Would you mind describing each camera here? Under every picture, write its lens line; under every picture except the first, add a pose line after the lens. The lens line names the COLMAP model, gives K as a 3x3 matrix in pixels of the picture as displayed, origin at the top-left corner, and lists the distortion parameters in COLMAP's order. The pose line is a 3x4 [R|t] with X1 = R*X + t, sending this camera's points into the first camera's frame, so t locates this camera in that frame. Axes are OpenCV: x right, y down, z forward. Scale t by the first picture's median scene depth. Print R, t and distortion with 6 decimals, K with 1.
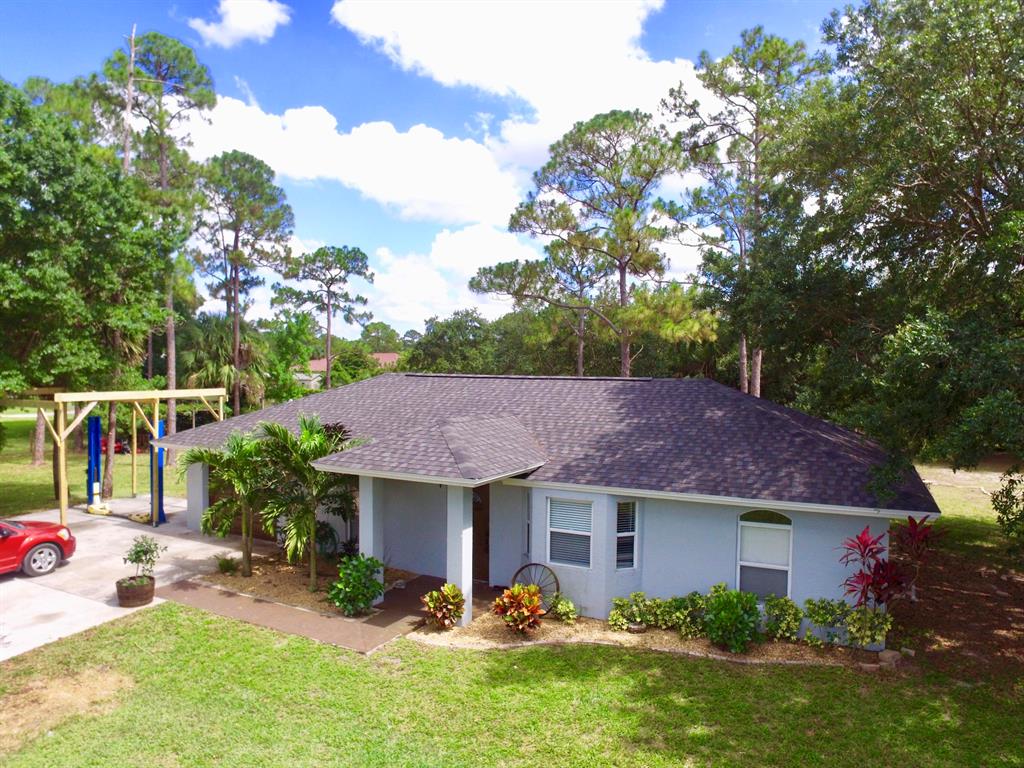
lens RADIAL K [[686.6, 0, 532.2], [0, 686.6, 380.7], [0, 0, 1]] dist [-0.124613, 0.088149]
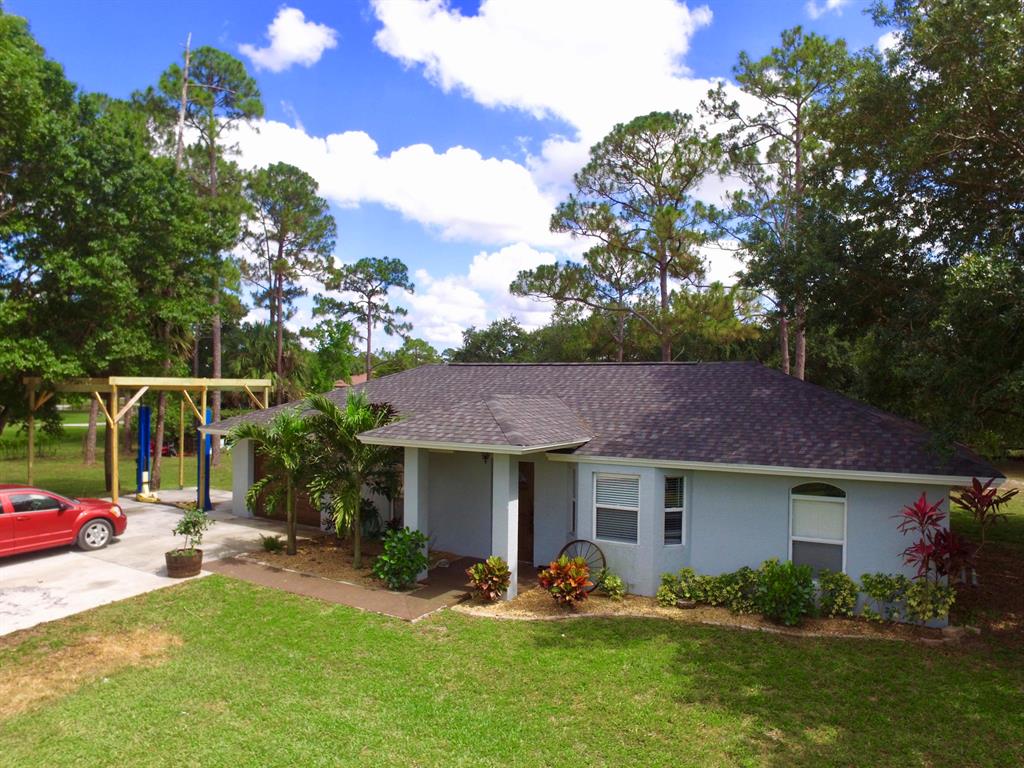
lens RADIAL K [[686.6, 0, 532.2], [0, 686.6, 380.7], [0, 0, 1]] dist [-0.124613, 0.088149]
pose [[0.998596, 0.000396, -0.052975, -0.010414], [-0.001994, 0.999544, -0.030120, 0.049761], [0.052939, 0.030184, 0.998141, 0.003426]]
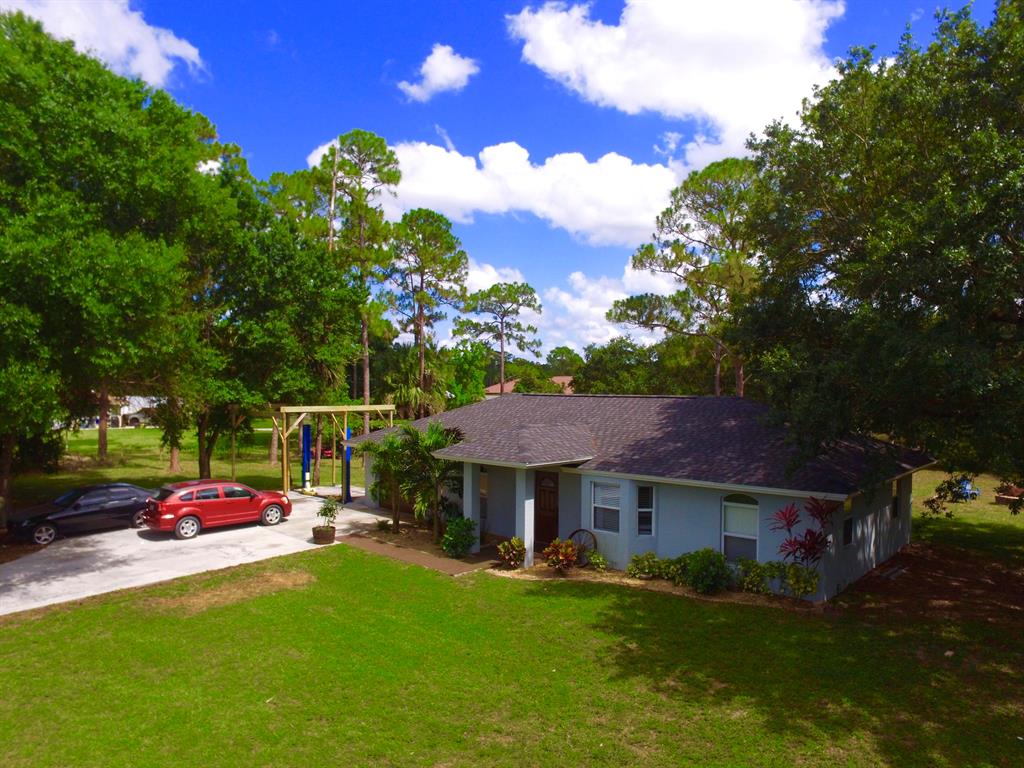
lens RADIAL K [[686.6, 0, 532.2], [0, 686.6, 380.7], [0, 0, 1]] dist [-0.124613, 0.088149]
pose [[0.960299, -0.007869, -0.278864, 0.216328], [-0.001092, 0.999488, -0.031963, 0.007786], [0.278972, 0.030999, 0.959799, -0.270828]]
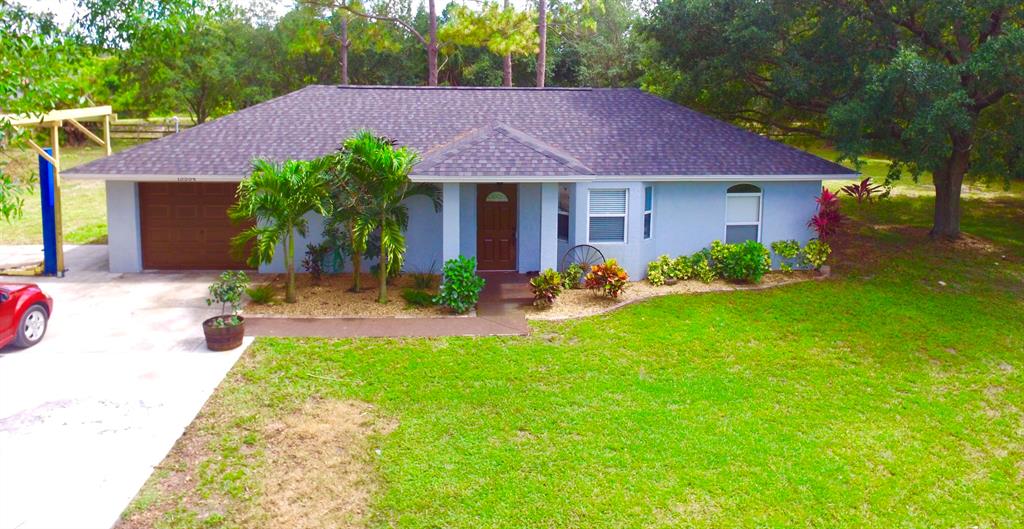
lens RADIAL K [[683.4, 0, 532.1], [0, 683.4, 146.6], [0, 0, 1]] dist [-0.114890, 0.075968]
pose [[0.862514, -0.052239, 0.503330, -0.487101], [0.008998, 0.996083, 0.087962, -0.007521], [-0.505953, -0.071340, 0.859606, 0.017297]]
